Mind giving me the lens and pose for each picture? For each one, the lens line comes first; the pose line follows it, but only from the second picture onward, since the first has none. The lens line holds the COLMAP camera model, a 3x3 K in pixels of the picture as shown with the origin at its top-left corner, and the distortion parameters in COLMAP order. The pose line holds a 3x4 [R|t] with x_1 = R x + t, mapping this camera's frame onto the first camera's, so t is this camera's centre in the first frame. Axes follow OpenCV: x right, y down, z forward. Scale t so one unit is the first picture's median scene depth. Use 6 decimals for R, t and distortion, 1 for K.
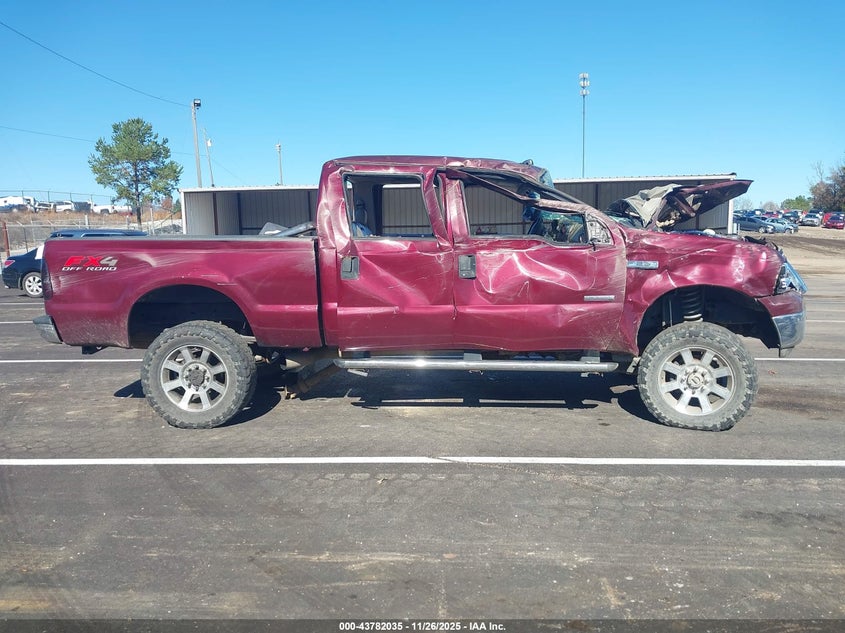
lens RADIAL K [[658.5, 0, 425.5], [0, 658.5, 315.9], [0, 0, 1]] dist [0.061601, -0.046156]
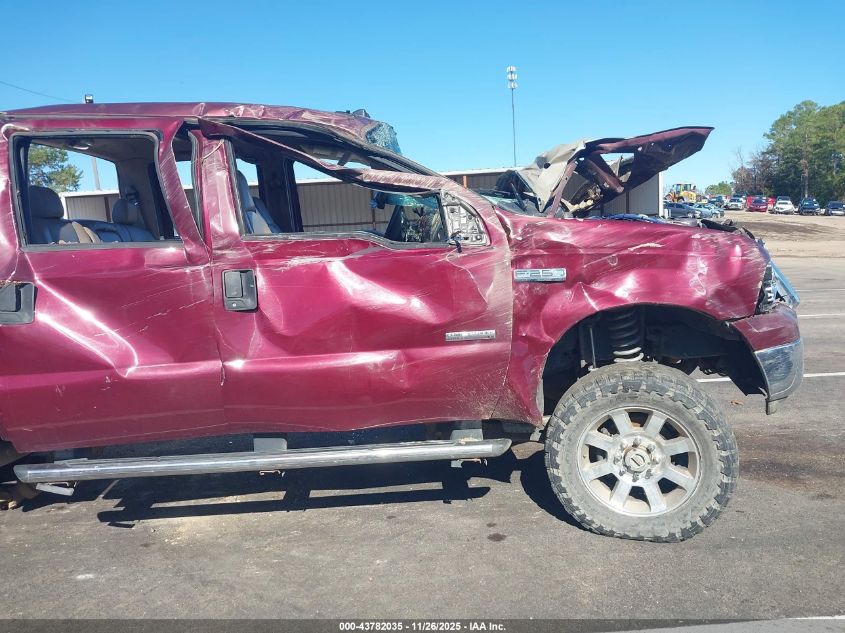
lens RADIAL K [[658.5, 0, 416.9], [0, 658.5, 318.2], [0, 0, 1]] dist [0.061601, -0.046156]
pose [[0.995975, -0.050301, 0.074189, 0.166974], [0.049797, 0.998722, 0.008623, -0.047723], [-0.074528, -0.004894, 0.997207, 0.410101]]
